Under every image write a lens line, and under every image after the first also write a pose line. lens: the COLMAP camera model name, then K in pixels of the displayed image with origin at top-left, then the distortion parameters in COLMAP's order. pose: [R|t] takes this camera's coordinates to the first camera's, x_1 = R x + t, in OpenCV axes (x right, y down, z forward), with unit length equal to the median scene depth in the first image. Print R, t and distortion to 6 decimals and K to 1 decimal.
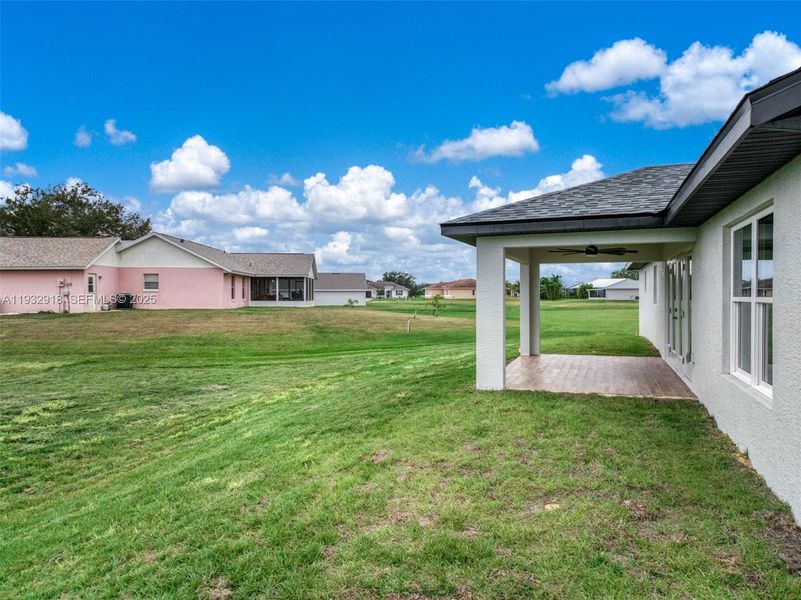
lens RADIAL K [[541.2, 0, 400.5], [0, 541.2, 300.0], [0, 0, 1]] dist [0.008791, -0.000045]
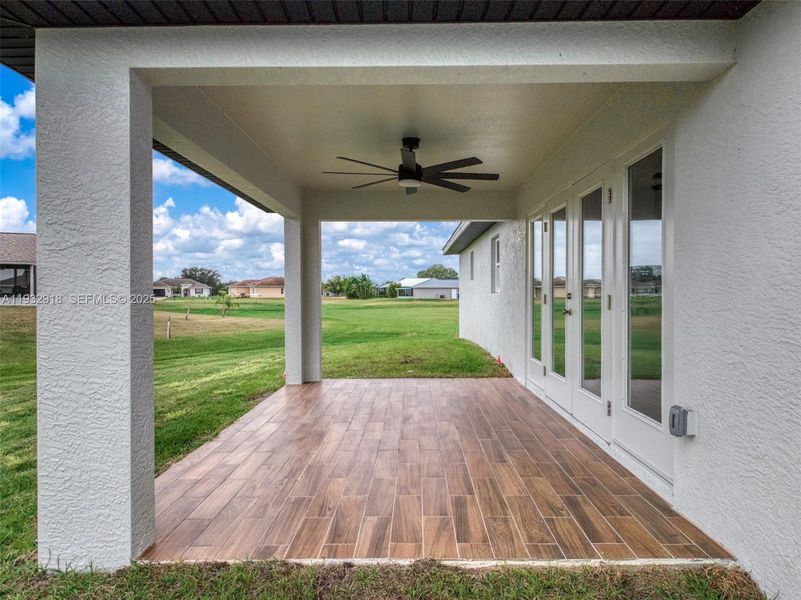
lens RADIAL K [[541.2, 0, 400.5], [0, 541.2, 300.0], [0, 0, 1]] dist [0.008791, -0.000045]
pose [[0.942563, -0.000804, 0.334027, 0.051611], [0.000715, 1.000000, 0.000389, 0.005589], [-0.334028, -0.000128, 0.942563, 0.154124]]
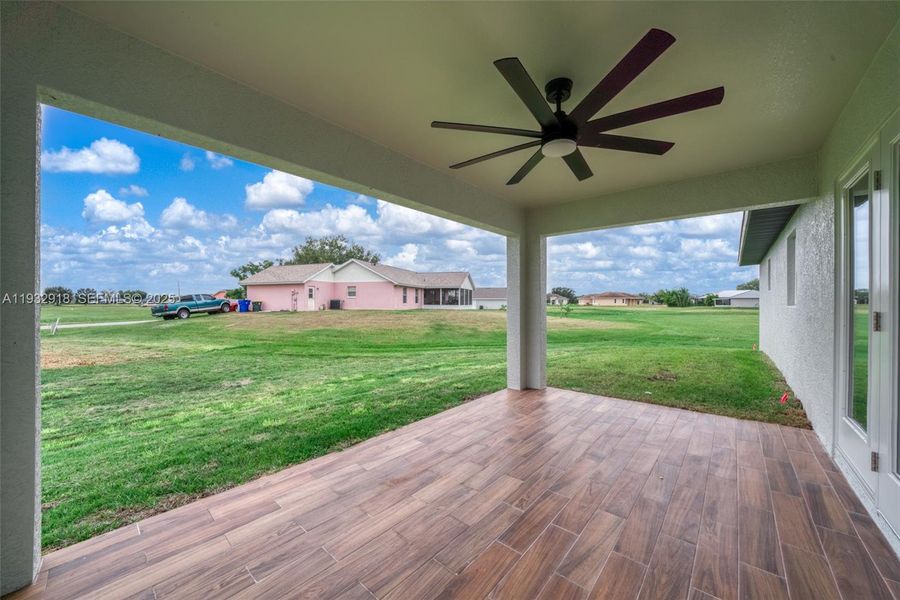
lens RADIAL K [[325.5, 0, 444.7], [0, 325.5, 303.7], [0, 0, 1]] dist [-0.018030, -0.000006]
pose [[0.931747, 0.004813, -0.363077, 0.101065], [-0.007475, 0.999954, -0.005928, 0.003610], [0.363032, 0.008238, 0.931740, 0.221764]]
